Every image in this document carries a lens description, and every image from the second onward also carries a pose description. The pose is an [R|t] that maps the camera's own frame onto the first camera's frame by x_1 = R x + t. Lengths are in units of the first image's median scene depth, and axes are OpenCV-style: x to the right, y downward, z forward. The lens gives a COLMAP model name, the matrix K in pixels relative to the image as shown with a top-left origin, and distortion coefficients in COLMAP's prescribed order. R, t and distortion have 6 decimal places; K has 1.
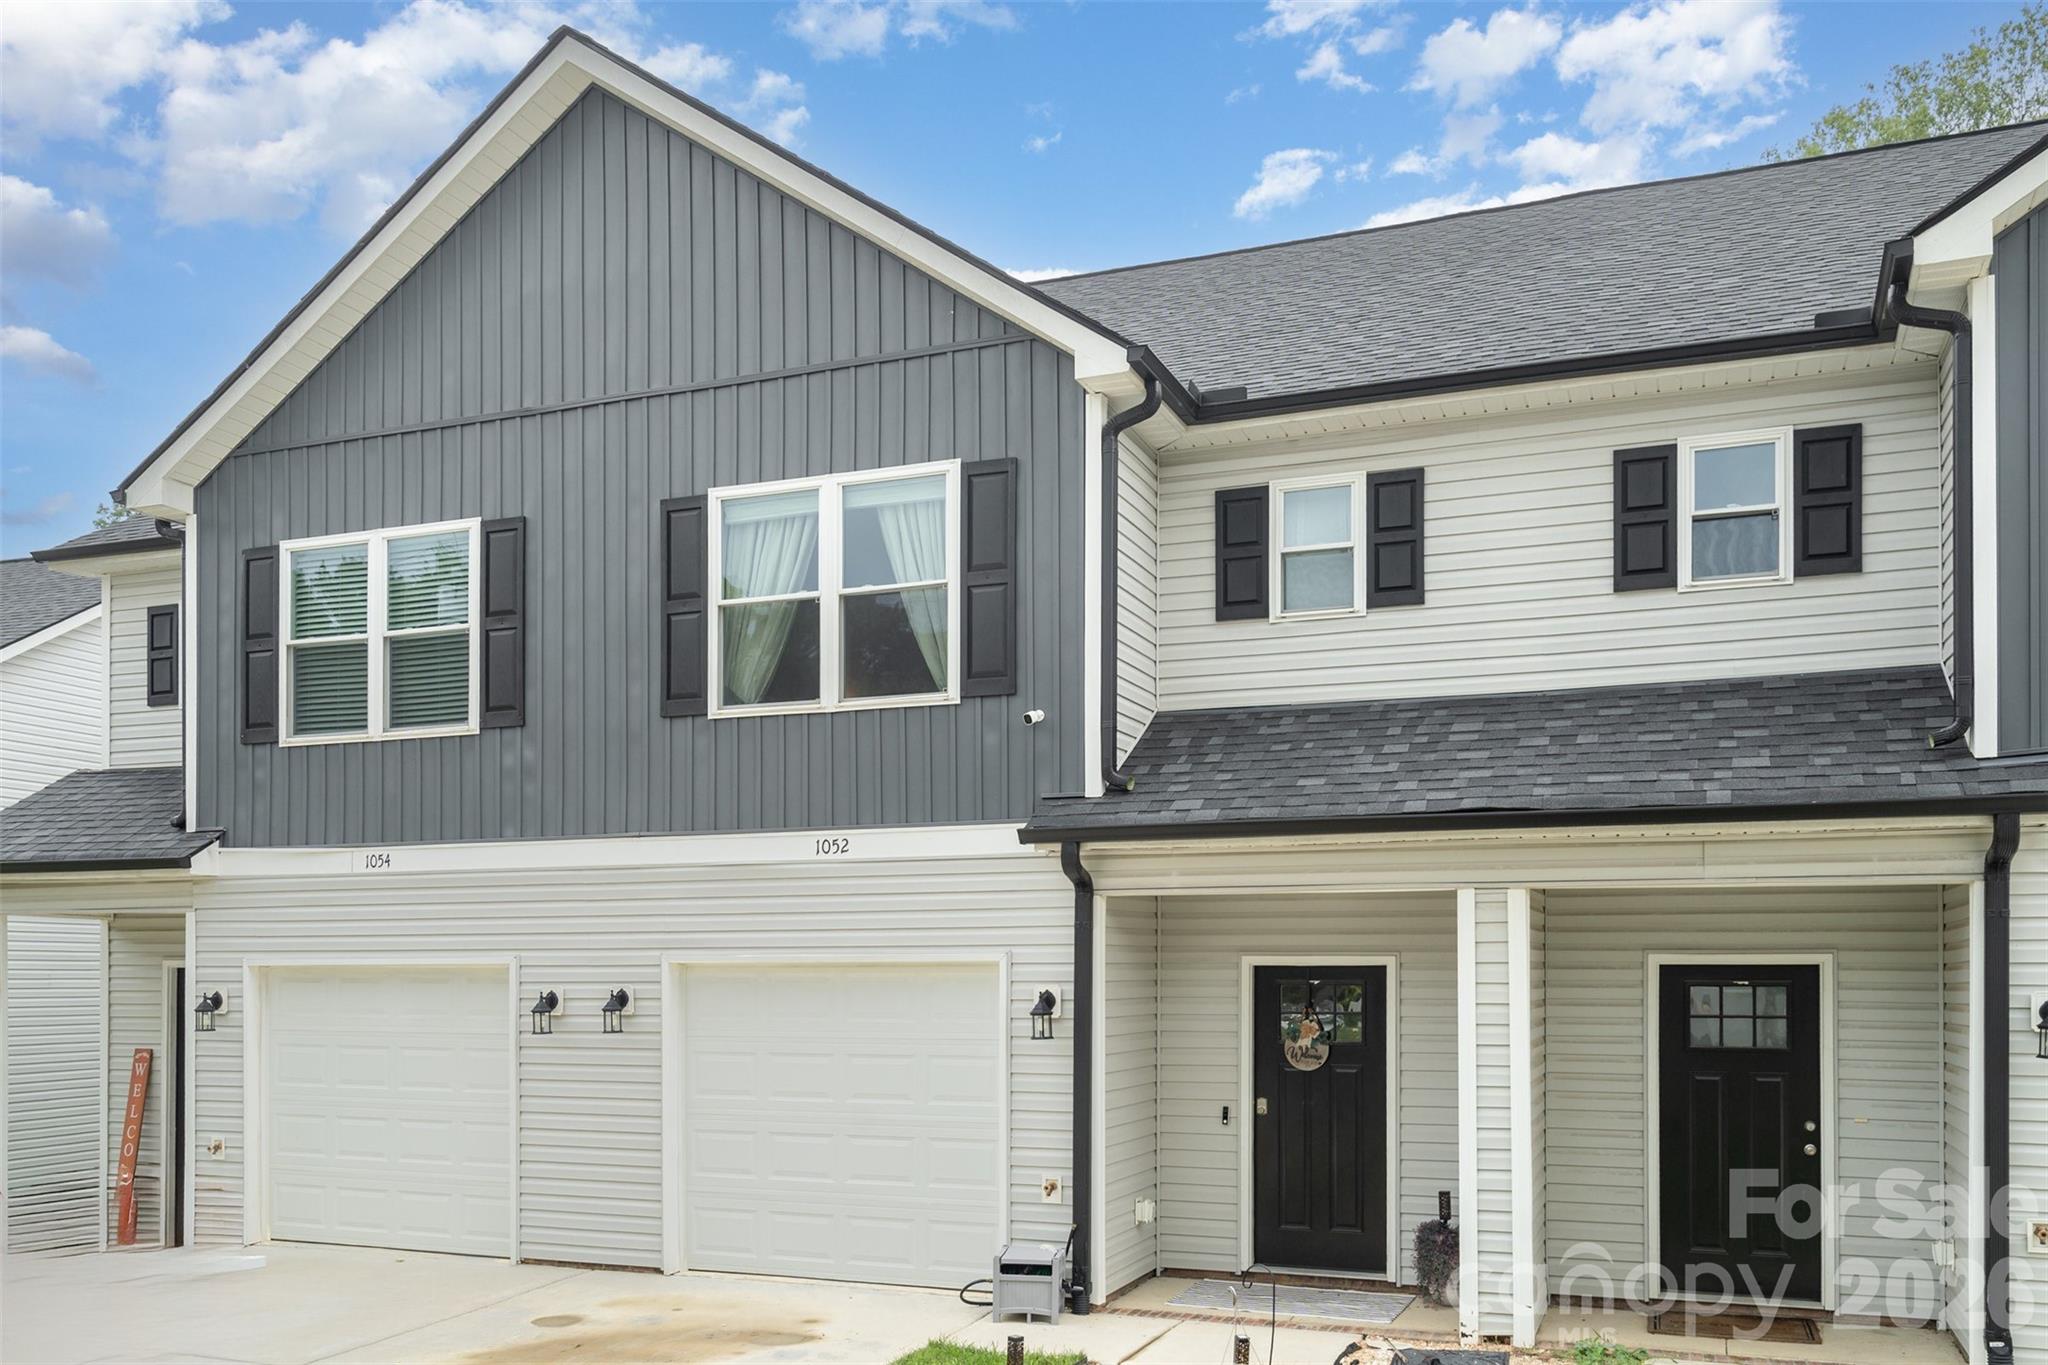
lens RADIAL K [[4027.8, 0, 1024.8], [0, 4027.8, 683.6], [0, 0, 1]] dist [-0.015167, 0.000000]
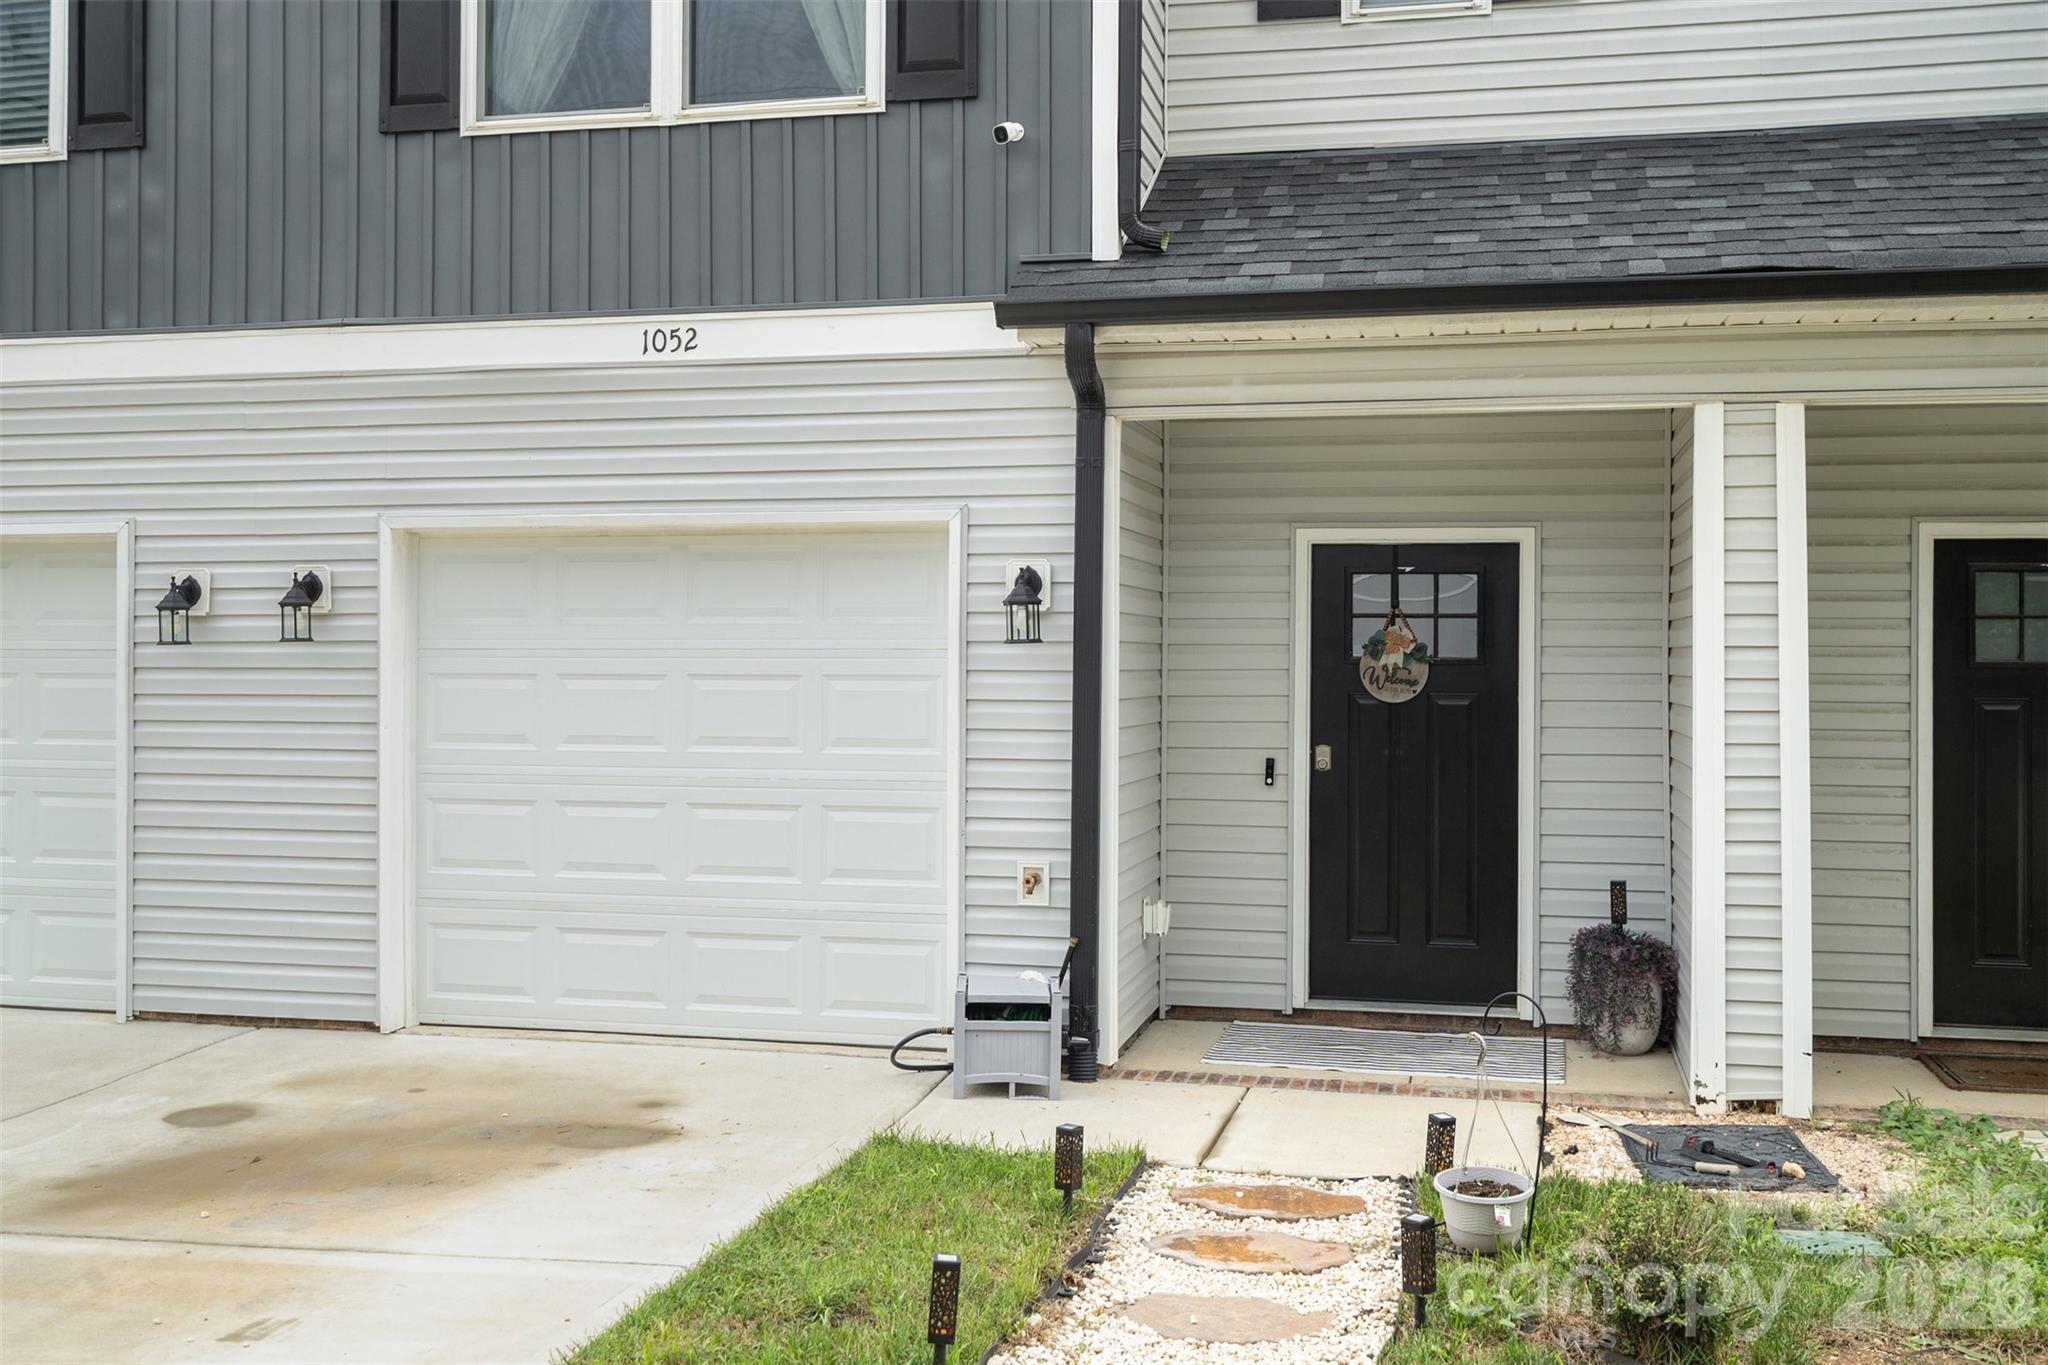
lens RADIAL K [[2697.8, 0, 1023.3], [0, 2697.8, 683.4], [0, 0, 1]] dist [0.005882, 0.000000]
pose [[0.973133, 0.007916, 0.230107, -0.091551], [-0.013459, 0.999656, 0.022530, 0.084553], [-0.229849, -0.025022, 0.972905, 0.589345]]
